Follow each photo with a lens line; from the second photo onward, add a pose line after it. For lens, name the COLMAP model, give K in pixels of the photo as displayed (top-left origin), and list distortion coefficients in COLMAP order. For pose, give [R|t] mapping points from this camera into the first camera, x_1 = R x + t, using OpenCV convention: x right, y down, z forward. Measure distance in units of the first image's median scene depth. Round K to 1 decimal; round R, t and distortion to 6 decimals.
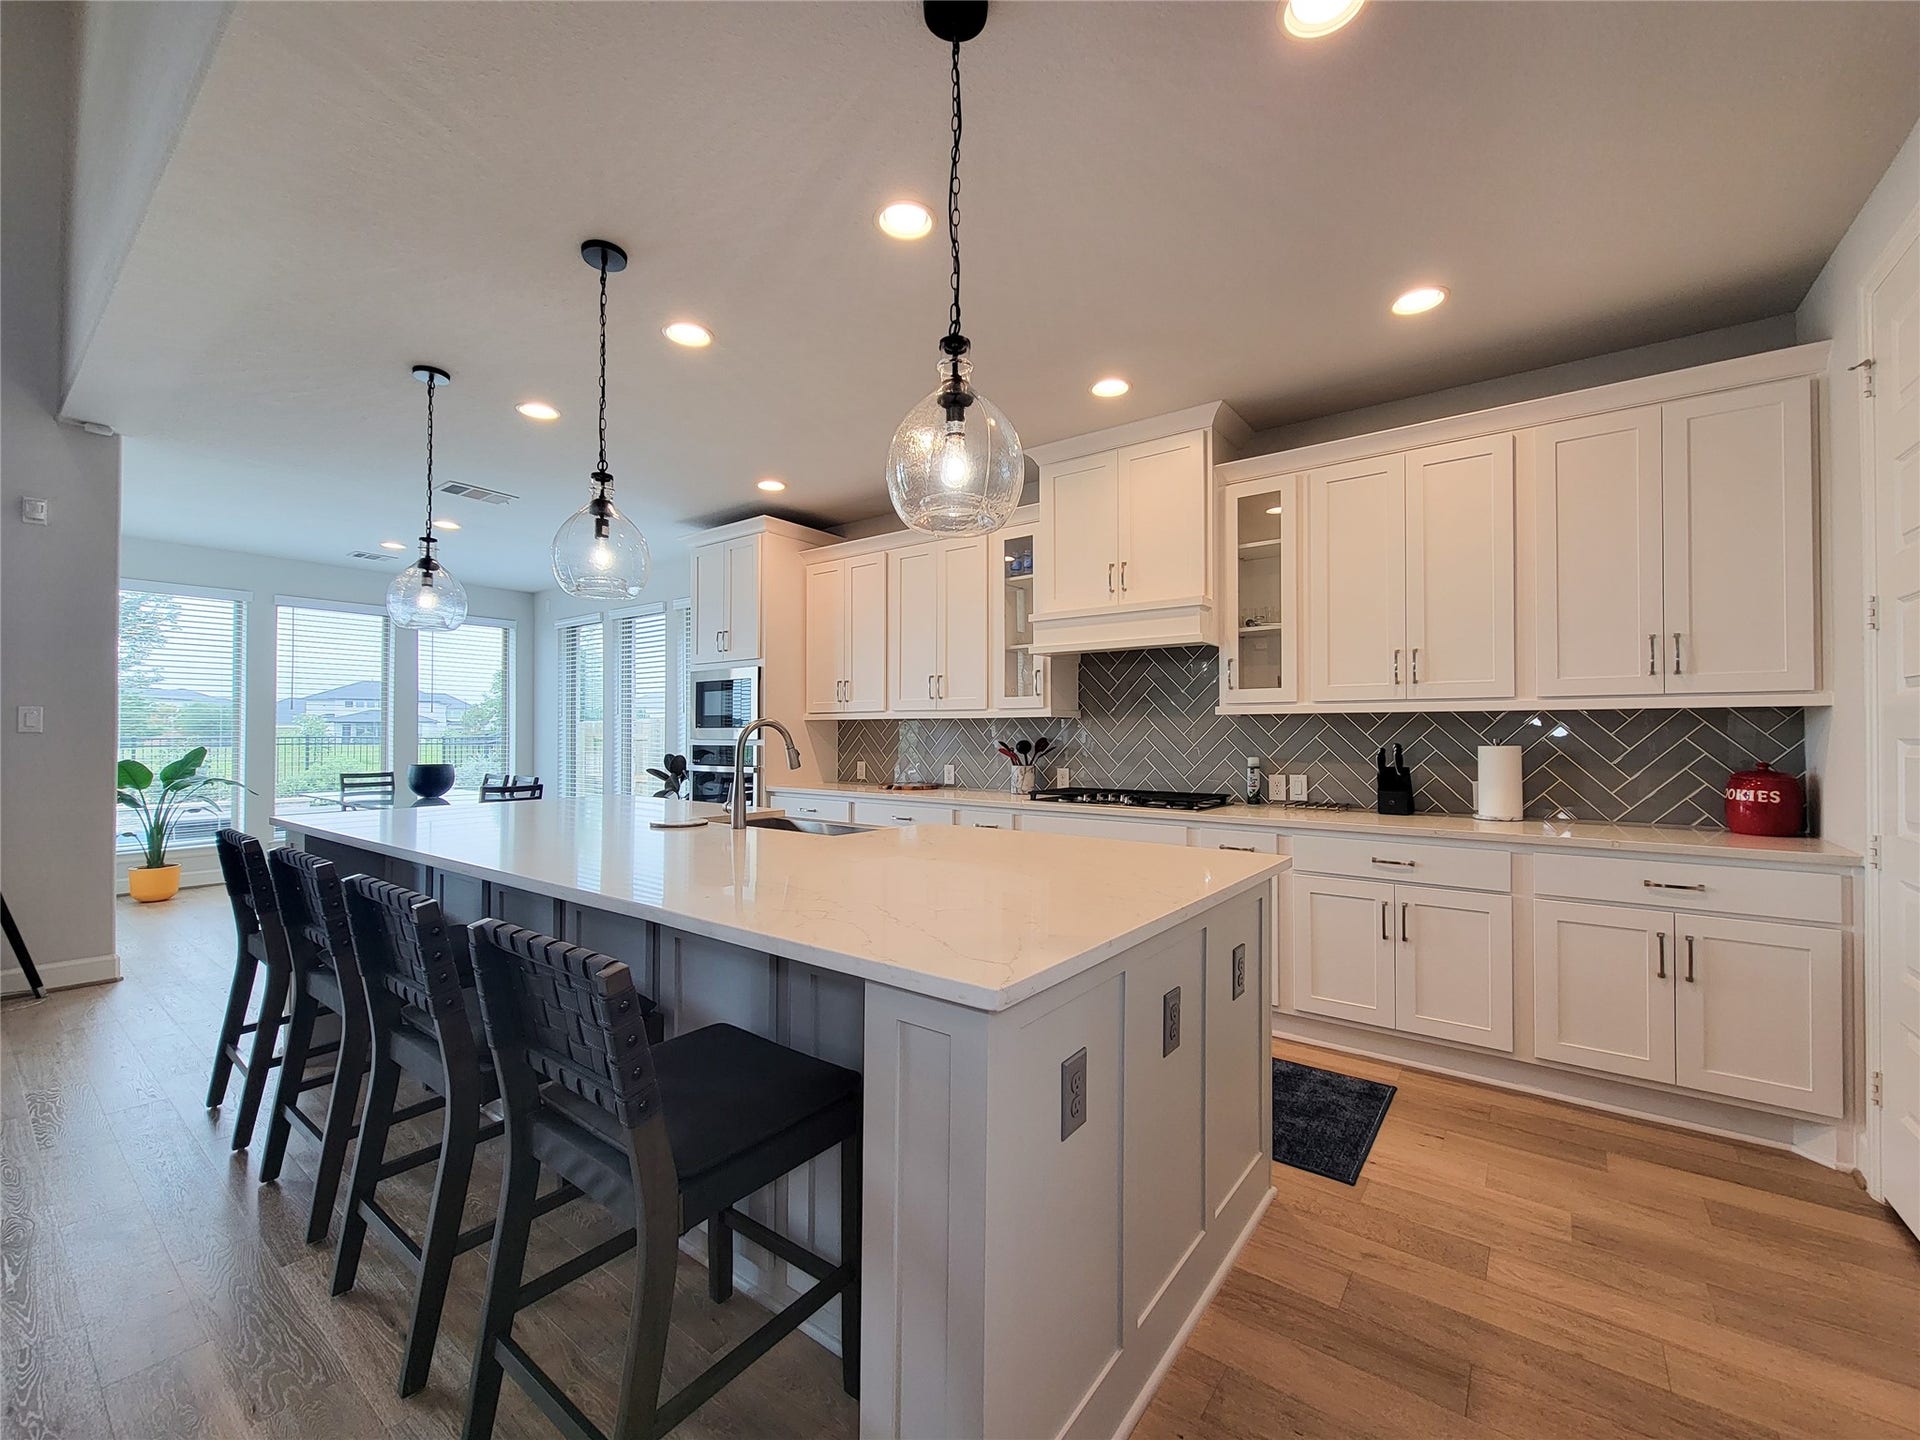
lens RADIAL K [[793.2, 0, 952.5], [0, 793.2, 725.8], [0, 0, 1]] dist [0.002698, -0.003320]
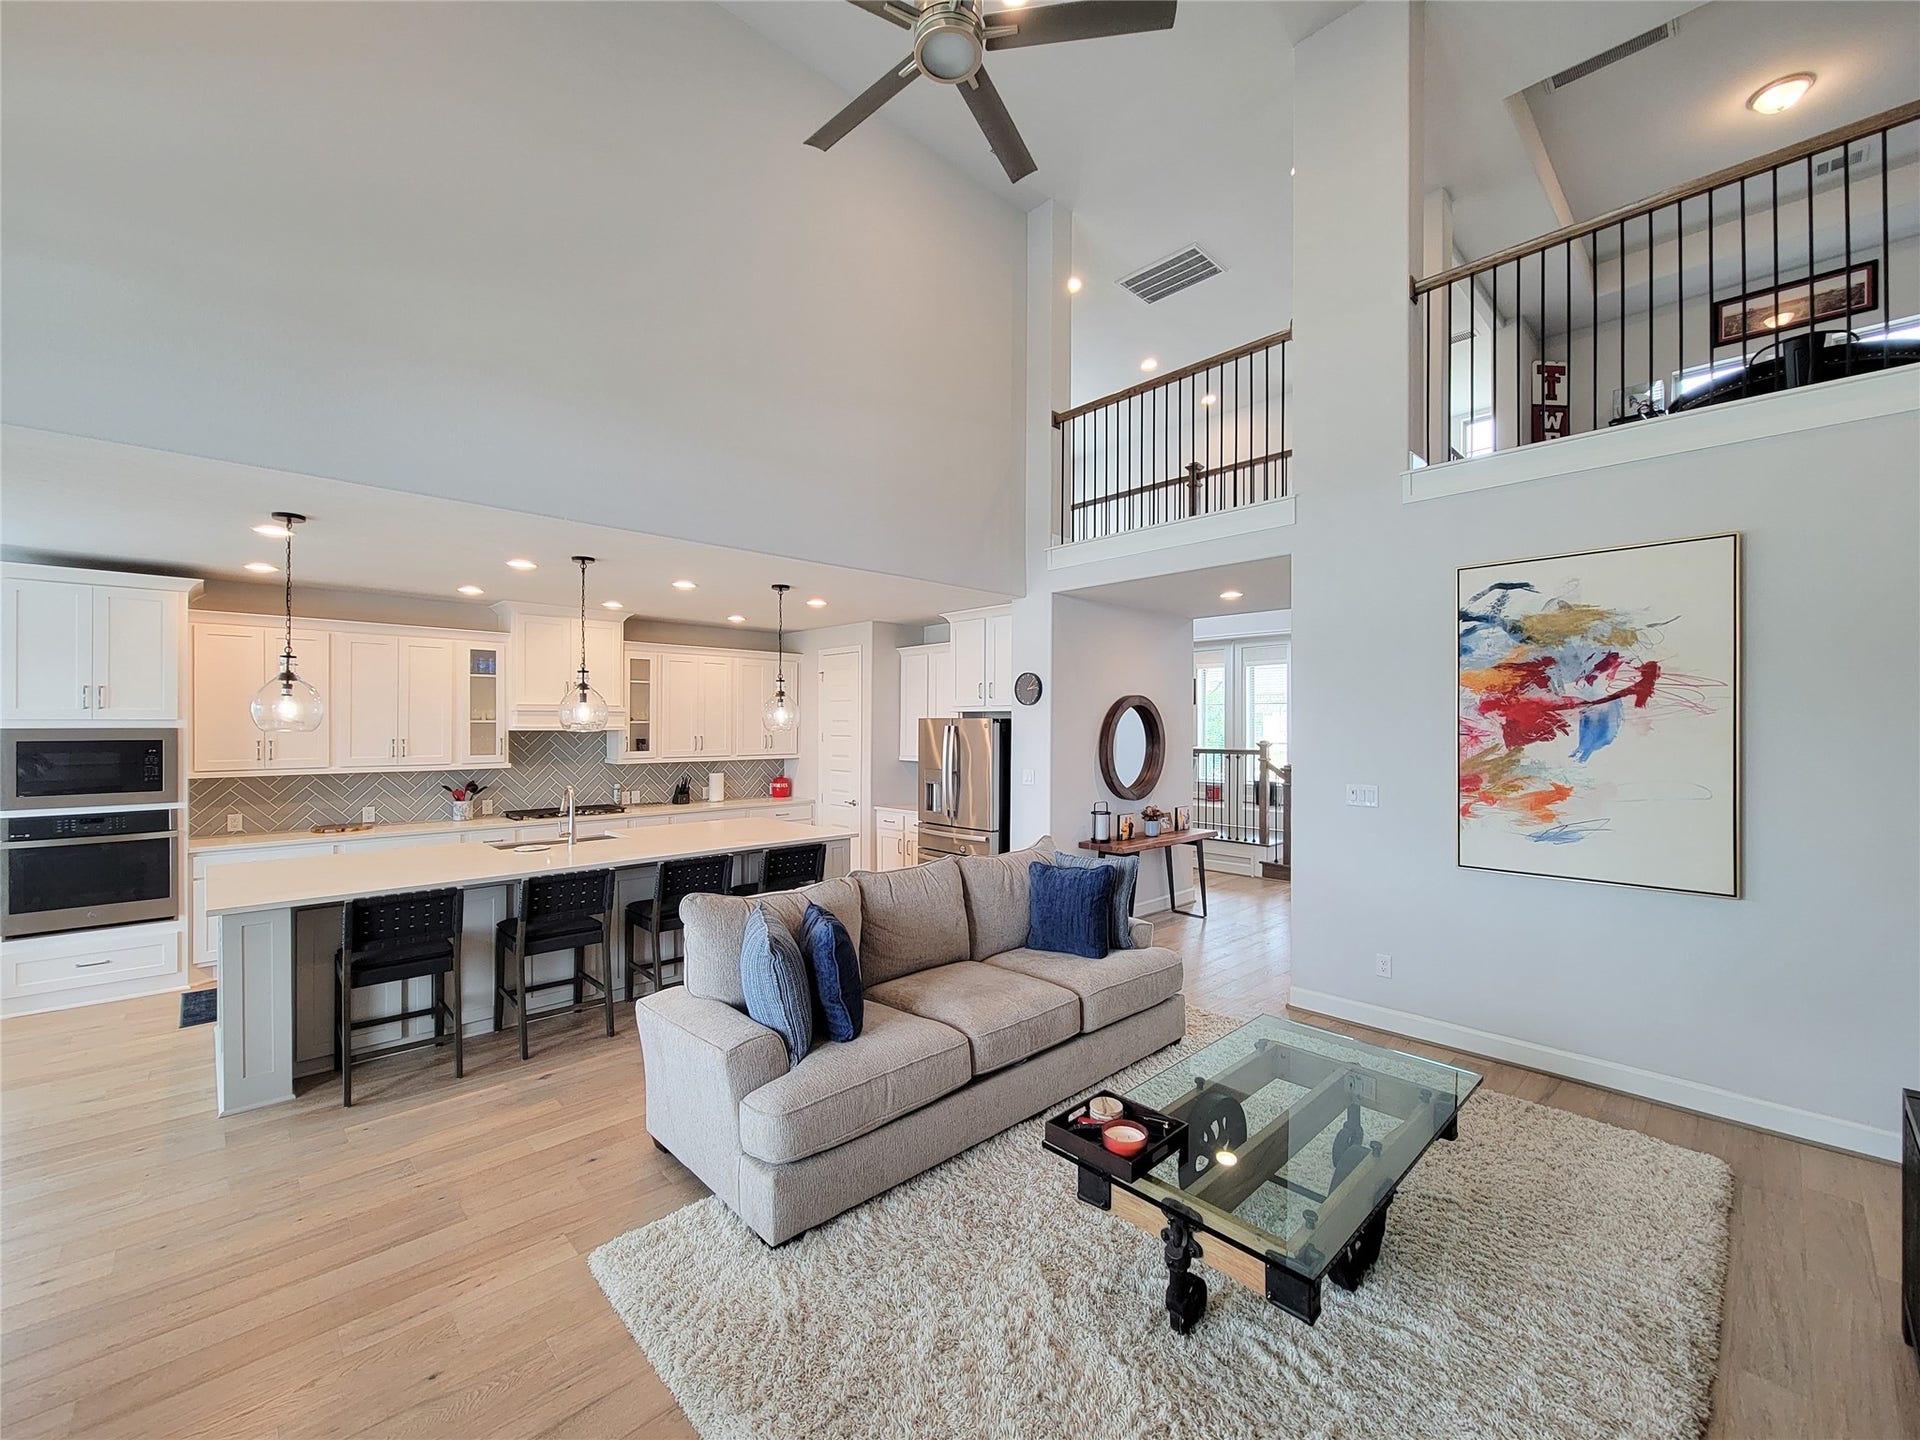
lens RADIAL K [[793.2, 0, 952.5], [0, 793.2, 725.8], [0, 0, 1]] dist [0.002698, -0.003320]
pose [[0.139970, -0.007651, 0.990126, -1.484825], [-0.017019, 0.999804, 0.010132, -0.142361], [-0.990010, -0.018269, 0.139812, -0.110694]]
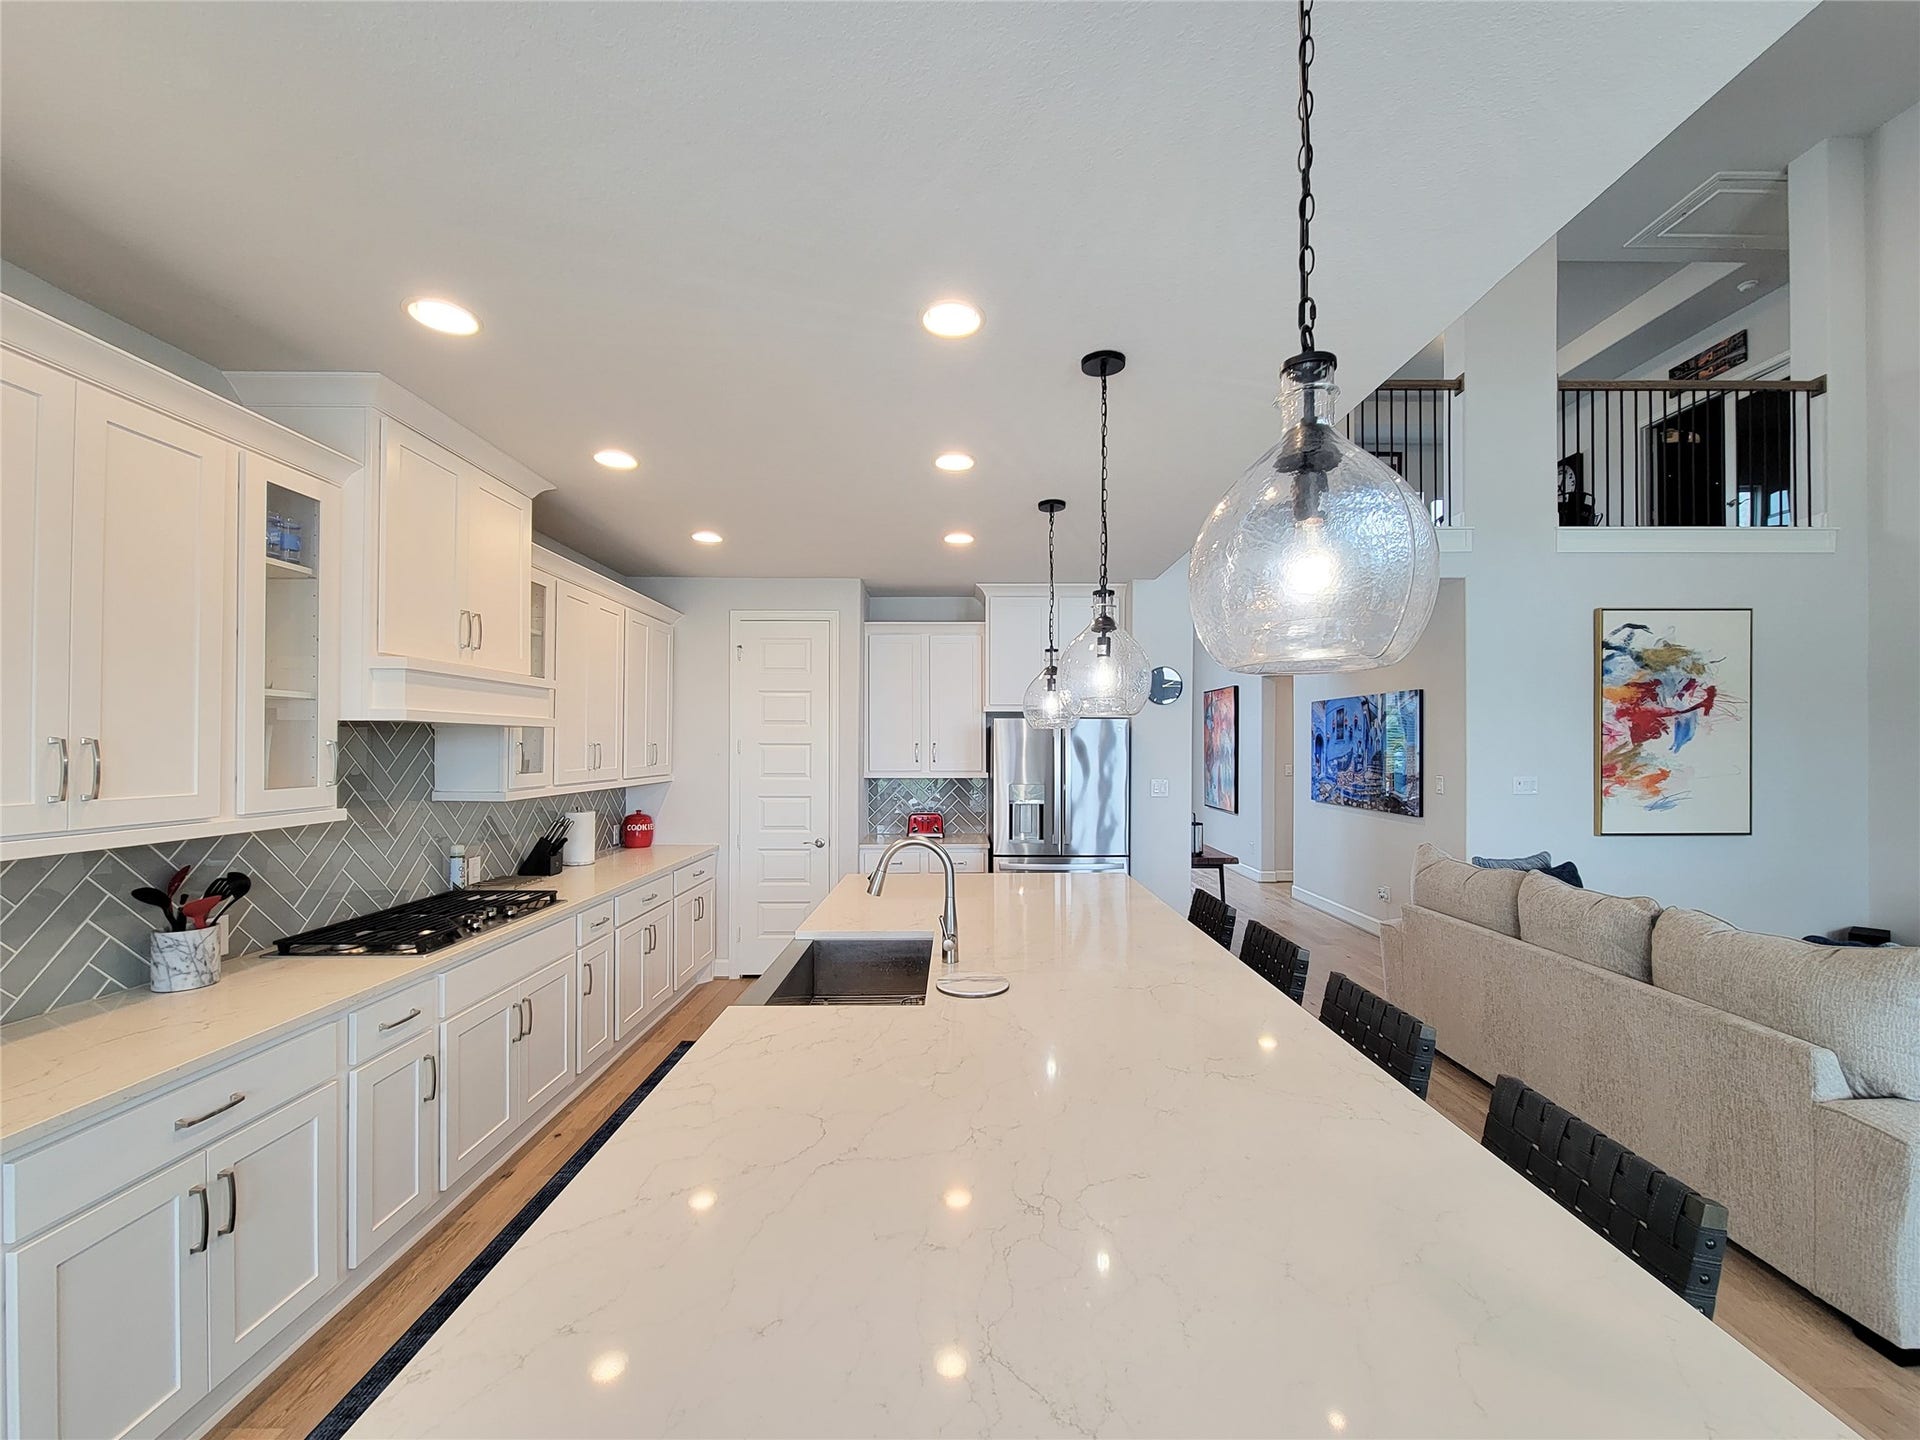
lens RADIAL K [[792.7, 0, 979.5], [0, 792.7, 742.2], [0, 0, 1]] dist [-0.000110, -0.000691]
pose [[-0.630086, -0.004223, 0.776514, -0.720982], [-0.018864, 0.999773, -0.009870, -0.082266], [-0.776296, -0.020867, -0.630023, 1.124413]]
